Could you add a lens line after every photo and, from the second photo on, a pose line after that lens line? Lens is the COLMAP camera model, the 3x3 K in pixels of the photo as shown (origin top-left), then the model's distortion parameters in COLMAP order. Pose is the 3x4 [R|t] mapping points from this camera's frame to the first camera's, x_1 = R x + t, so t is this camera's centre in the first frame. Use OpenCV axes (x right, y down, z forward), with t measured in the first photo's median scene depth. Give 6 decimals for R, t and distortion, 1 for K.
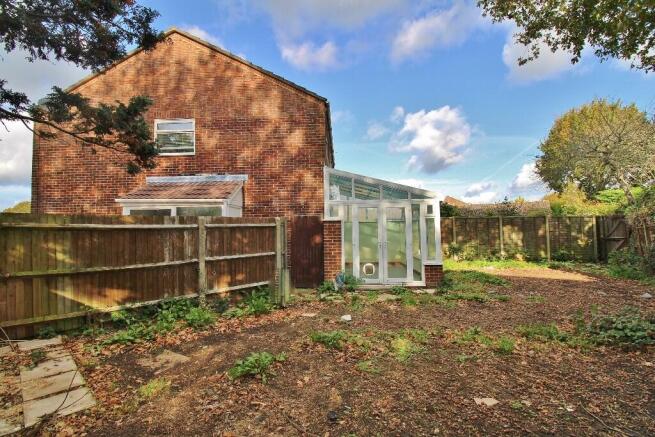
lens RADIAL K [[302.7, 0, 325.7], [0, 302.7, 216.8], [0, 0, 1]] dist [-0.019386, -0.002116]
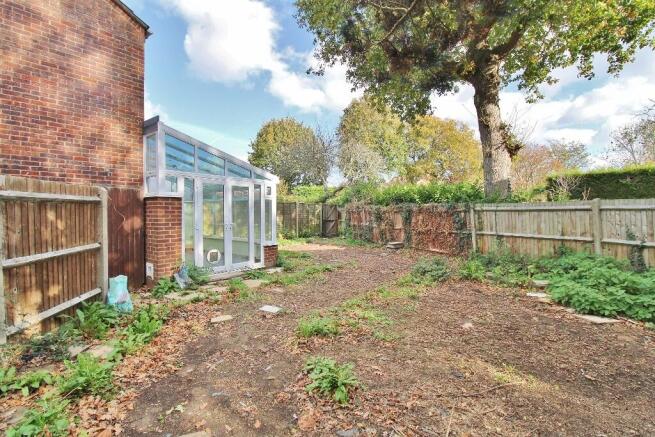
lens RADIAL K [[302.7, 0, 326.5], [0, 302.7, 219.0], [0, 0, 1]] dist [-0.019386, -0.002116]
pose [[0.587060, -0.005740, 0.809523, -0.360045], [-0.039589, 0.998575, 0.035790, 0.025035], [-0.808575, -0.053059, 0.585996, 0.246402]]
